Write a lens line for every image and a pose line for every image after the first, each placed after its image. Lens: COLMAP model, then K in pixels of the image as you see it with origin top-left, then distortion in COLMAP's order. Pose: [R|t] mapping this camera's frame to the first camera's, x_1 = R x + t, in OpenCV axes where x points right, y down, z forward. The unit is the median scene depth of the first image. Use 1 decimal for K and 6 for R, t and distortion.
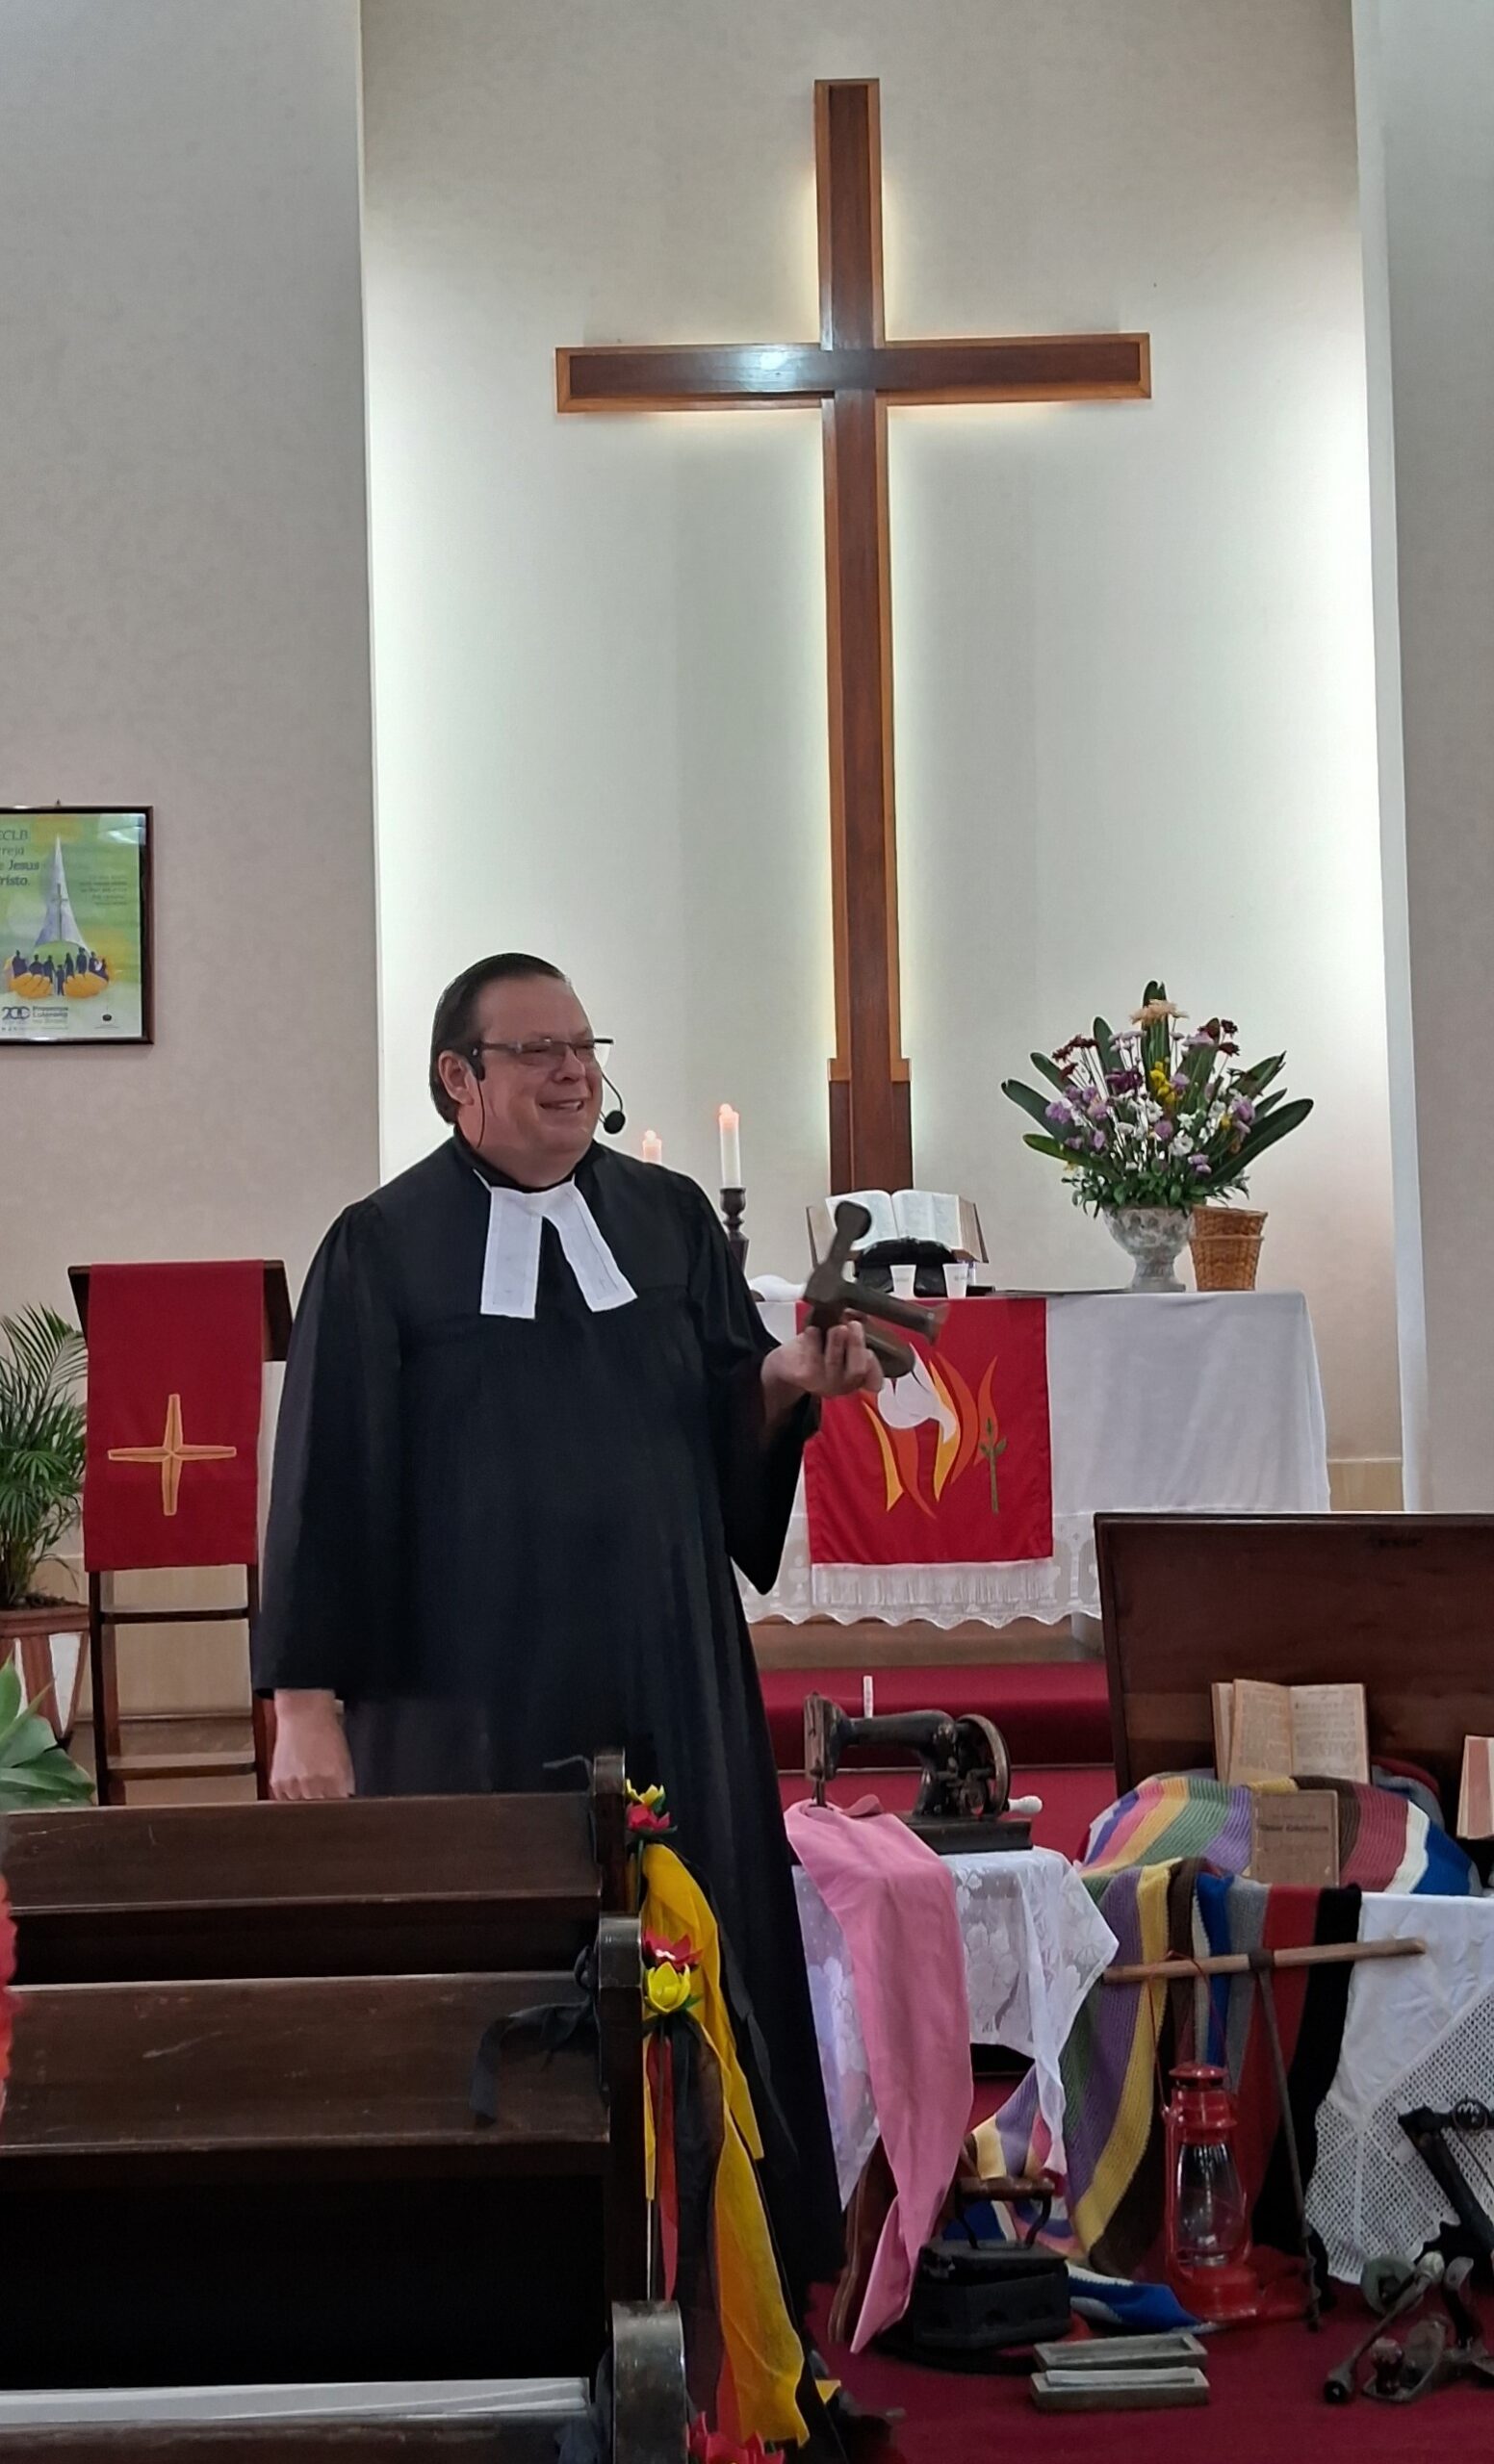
lens RADIAL K [[3005.8, 0, 583.2], [0, 3005.8, 1230.5], [0, 0, 1]] dist [0.077033, 0.000000]
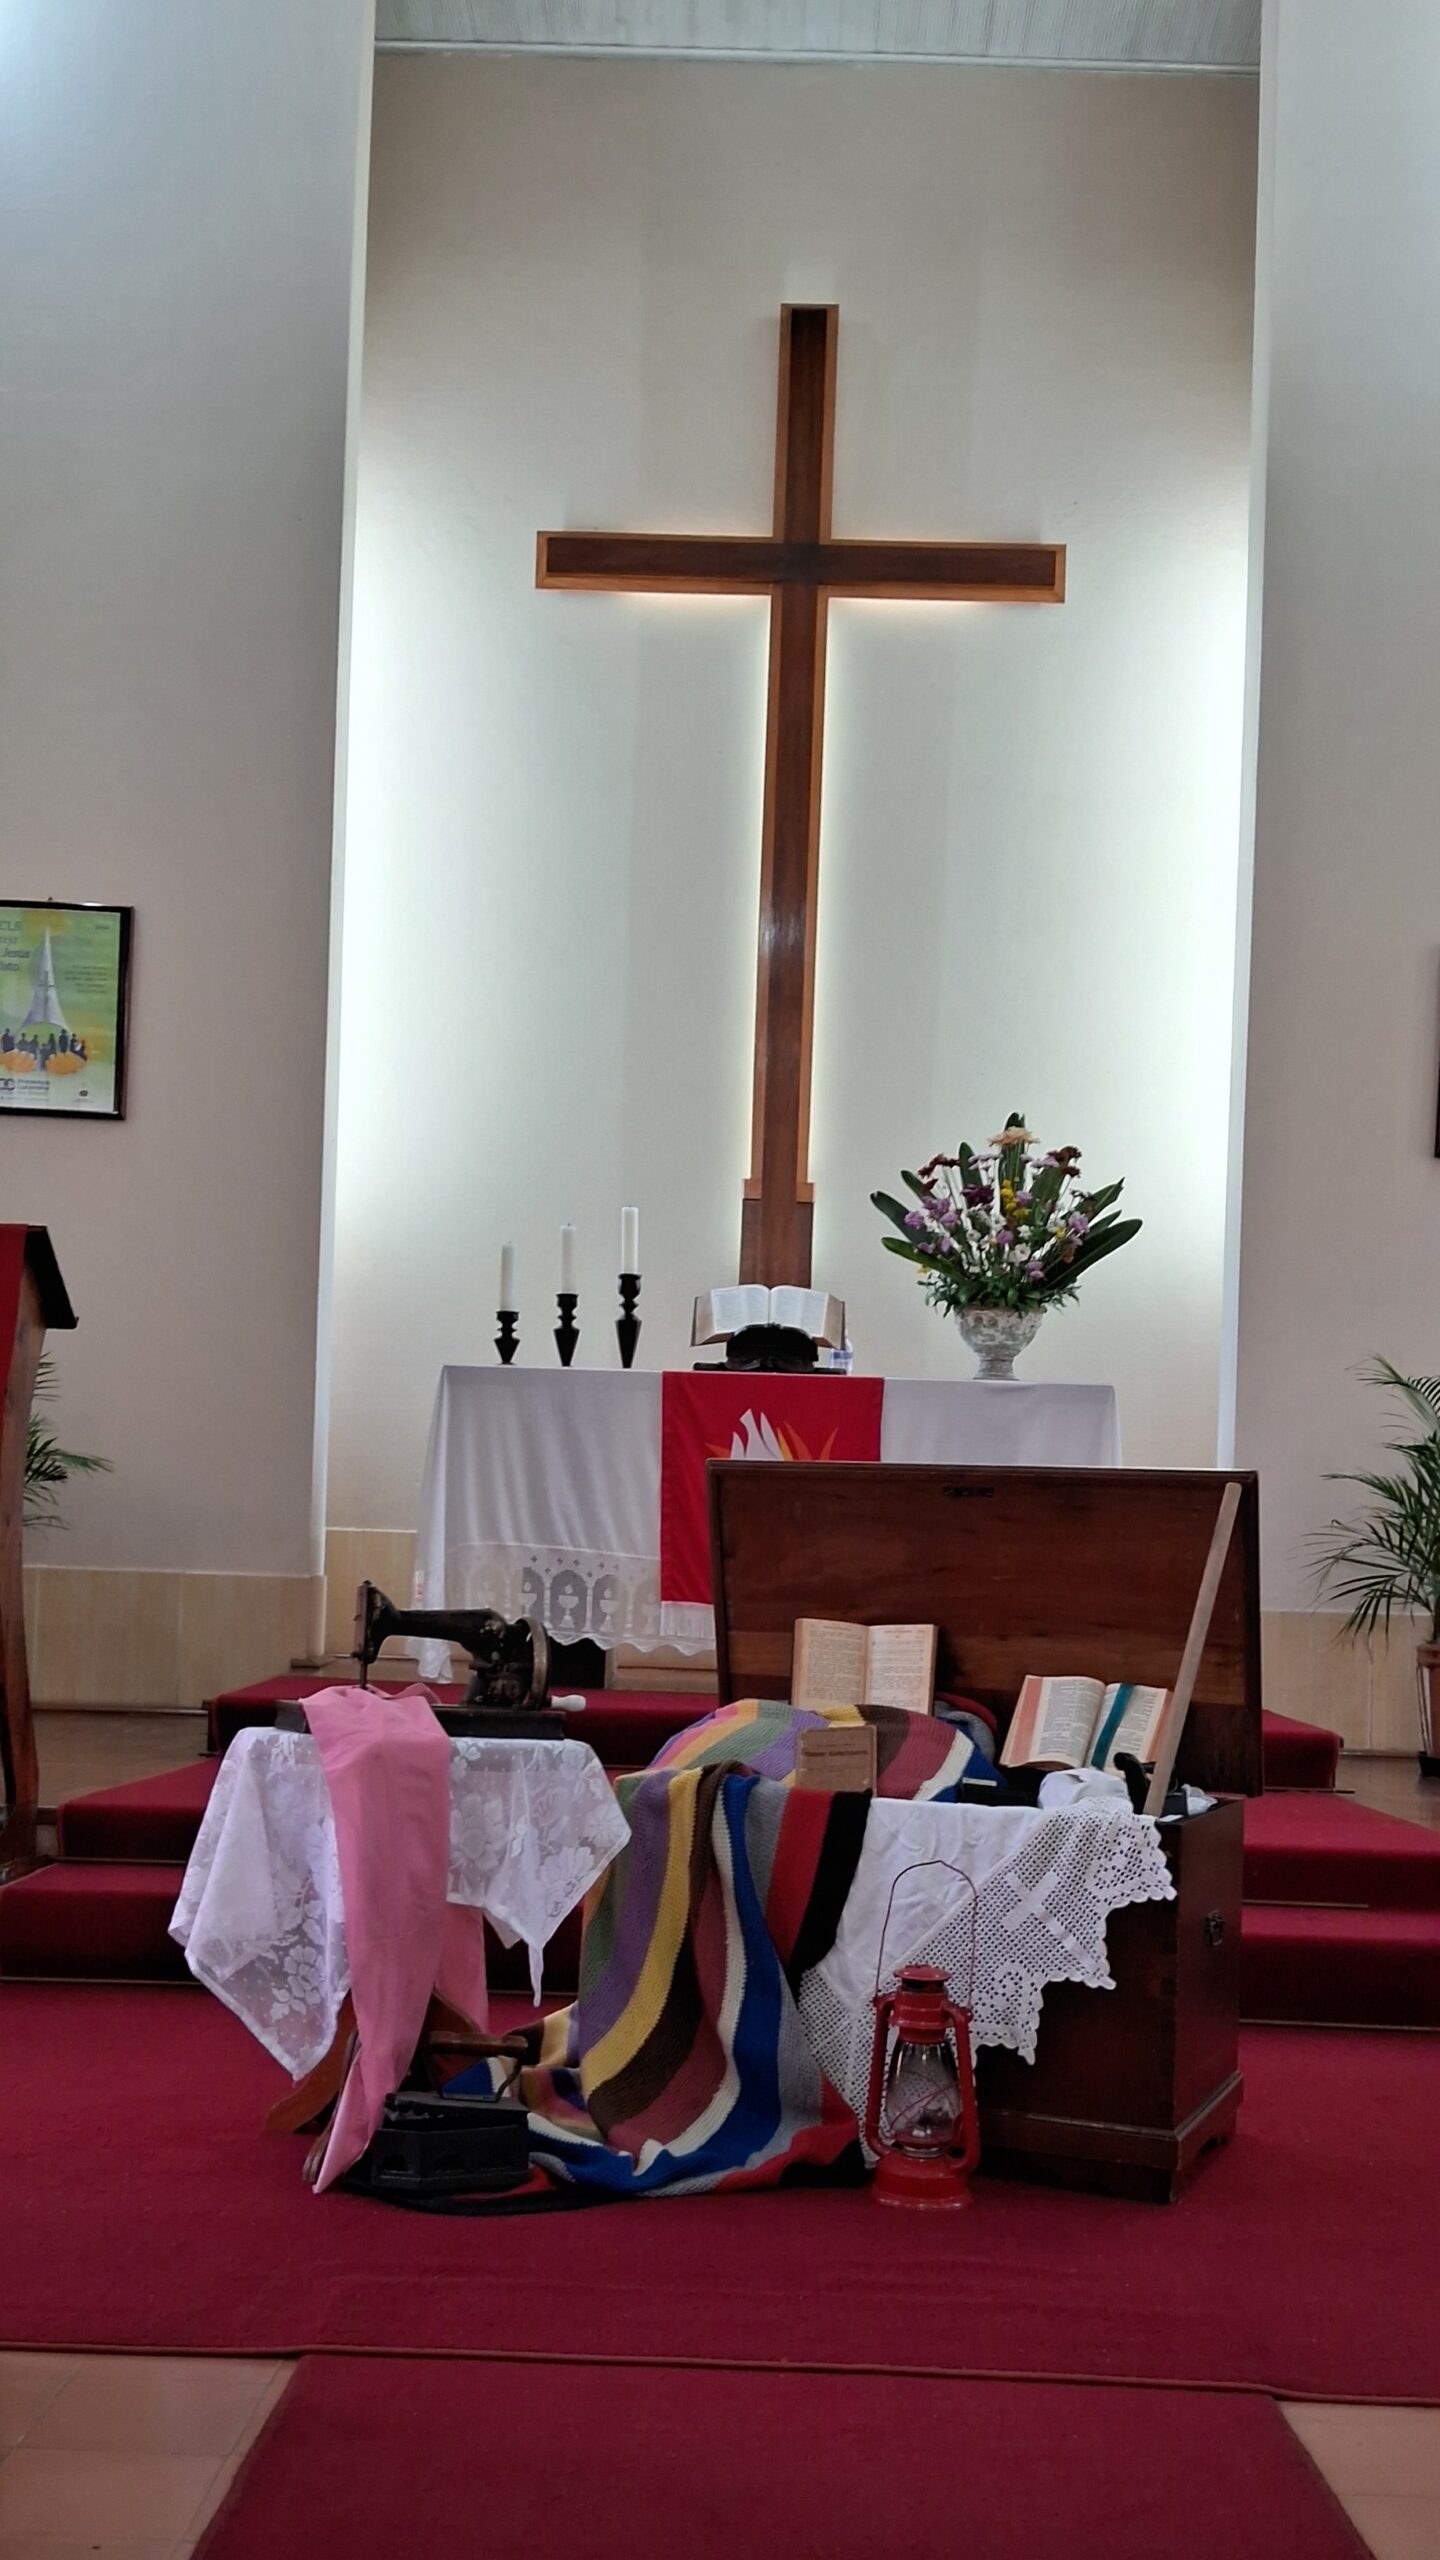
lens RADIAL K [[2477.7, 0, 704.5], [0, 2477.7, 1501.0], [0, 0, 1]] dist [0.088335, 0.000000]
pose [[0.998280, 0.055501, -0.018881, 0.101886], [-0.055073, 0.998229, 0.022488, 0.048878], [0.020096, -0.021409, 0.999569, 0.070122]]
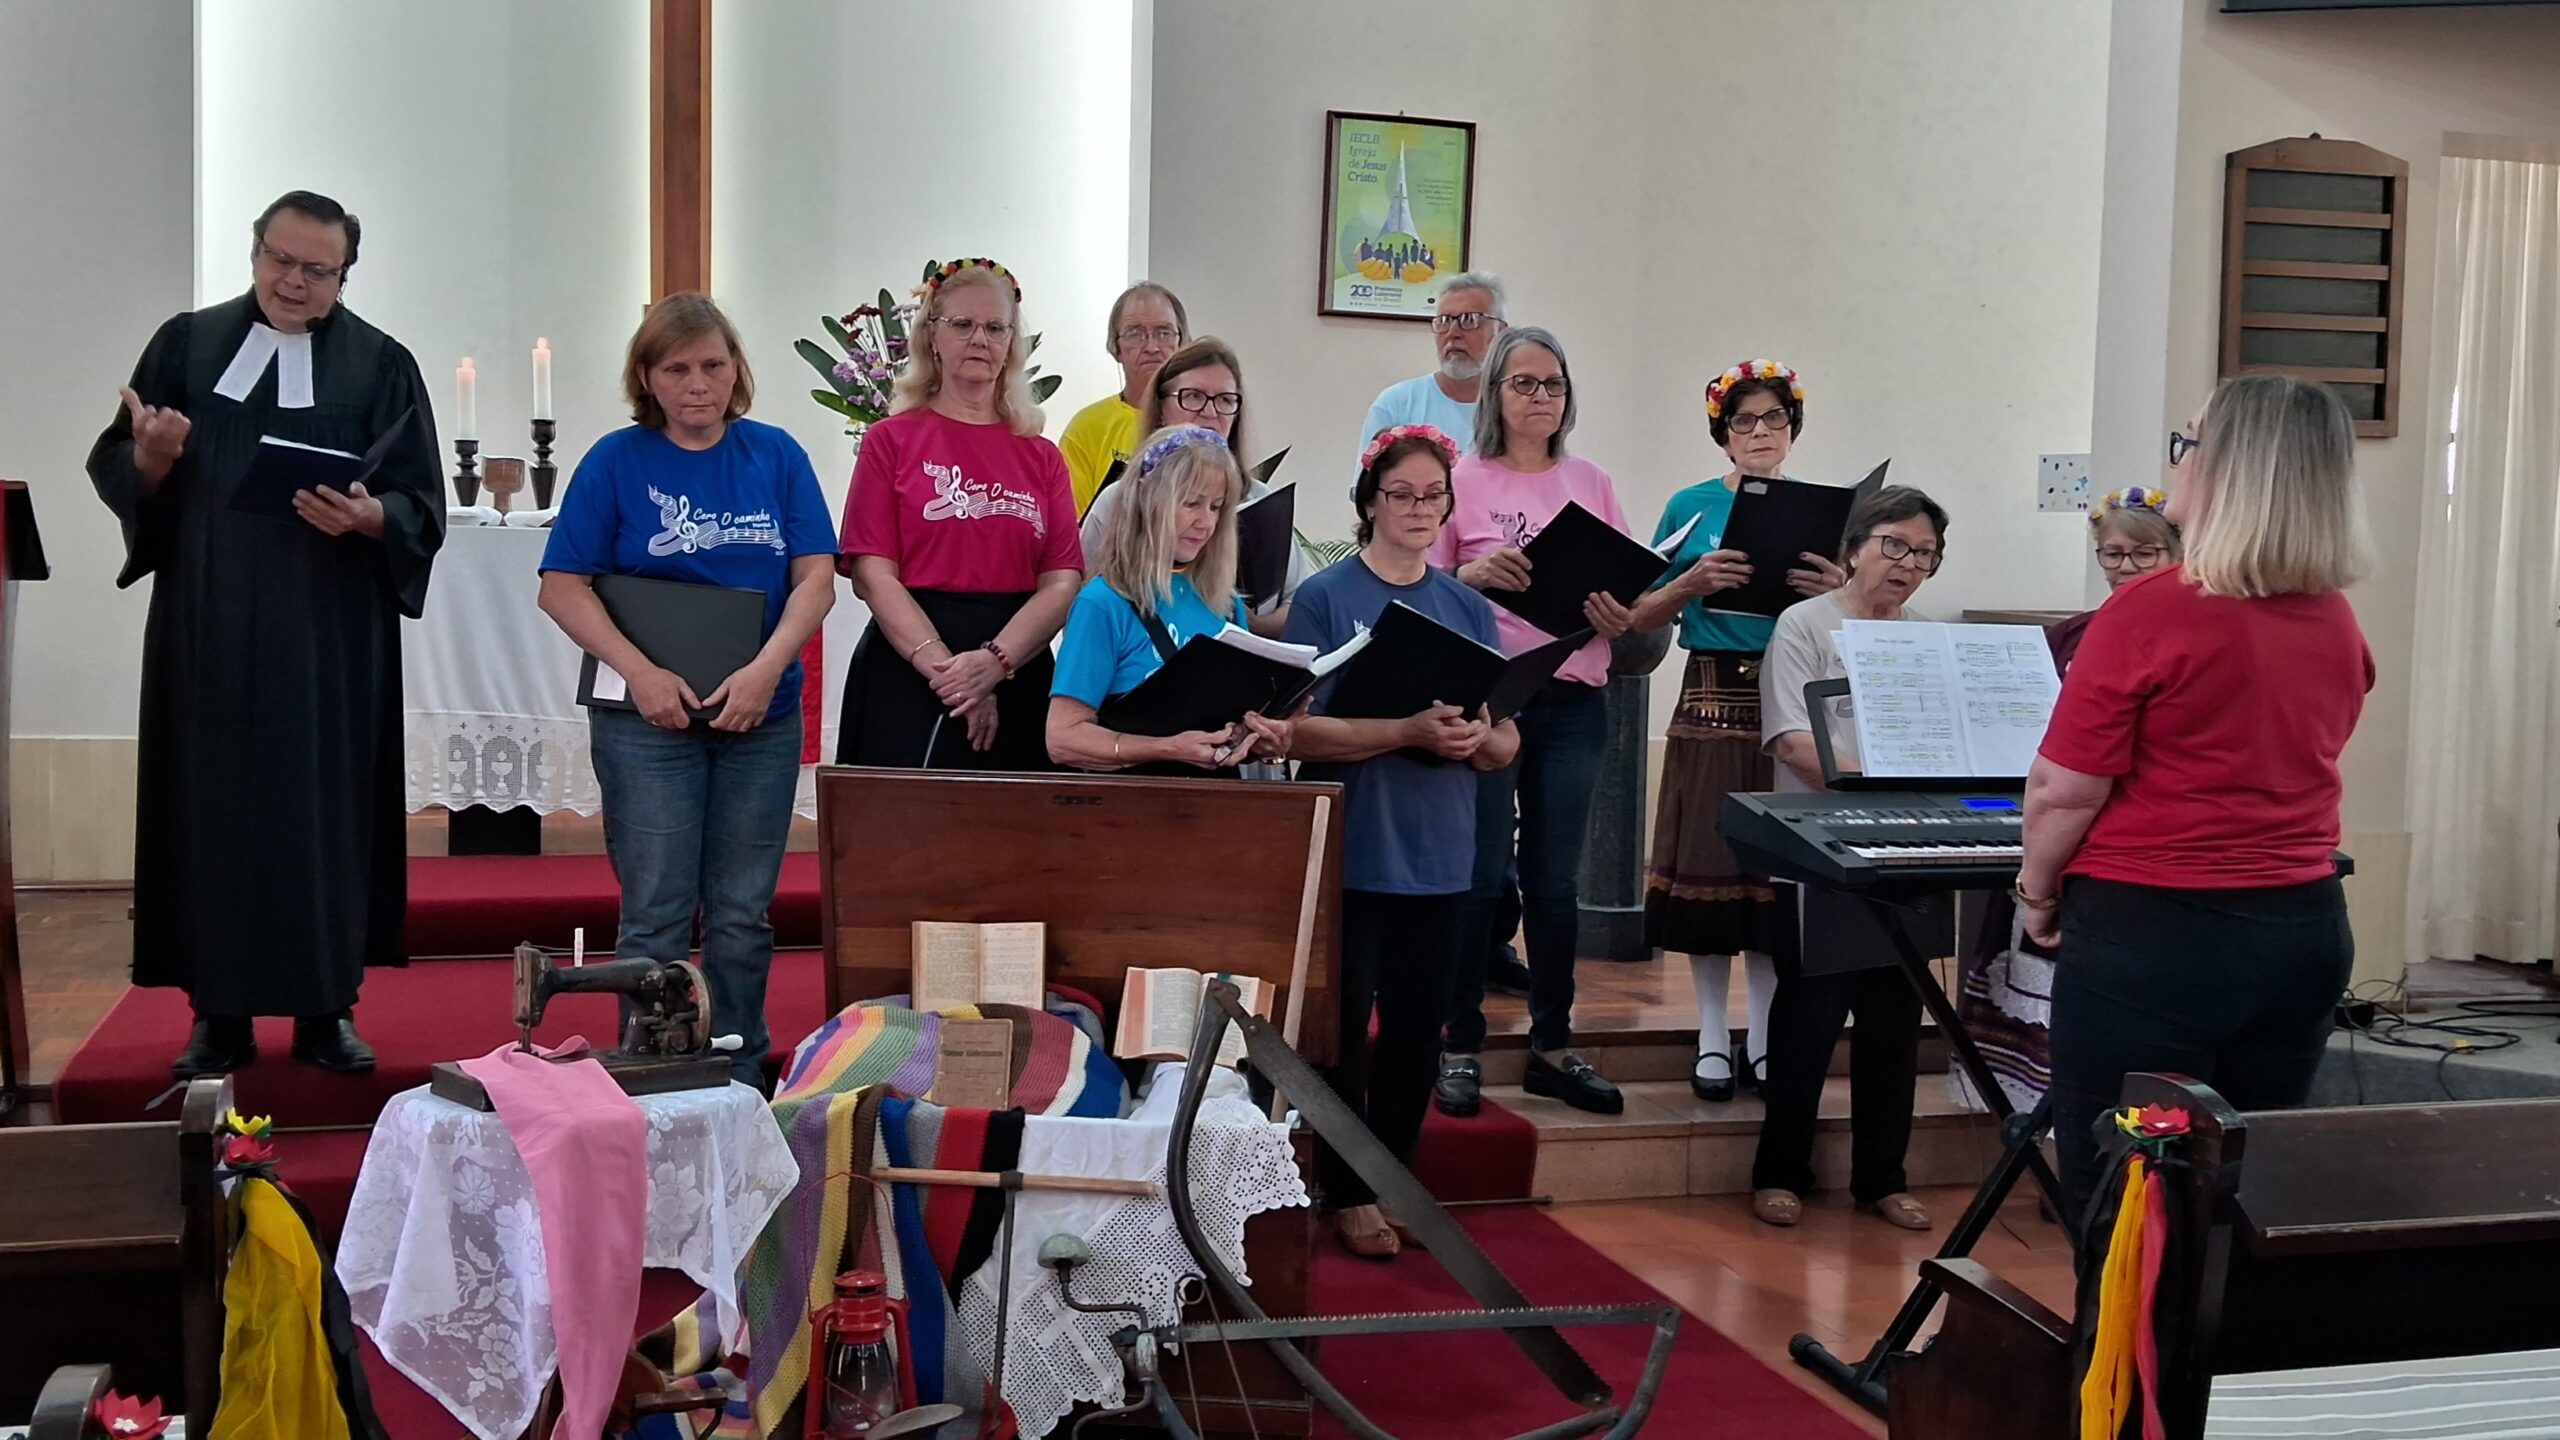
lens RADIAL K [[2477.7, 0, 1192.5], [0, 2477.7, 709.5], [0, 0, 1]] dist [0.088335, 0.000000]
pose [[0.960060, 0.027904, 0.278400, 0.027217], [-0.057348, 0.993515, 0.098184, -0.012187], [-0.273854, -0.110228, 0.955434, 0.058372]]
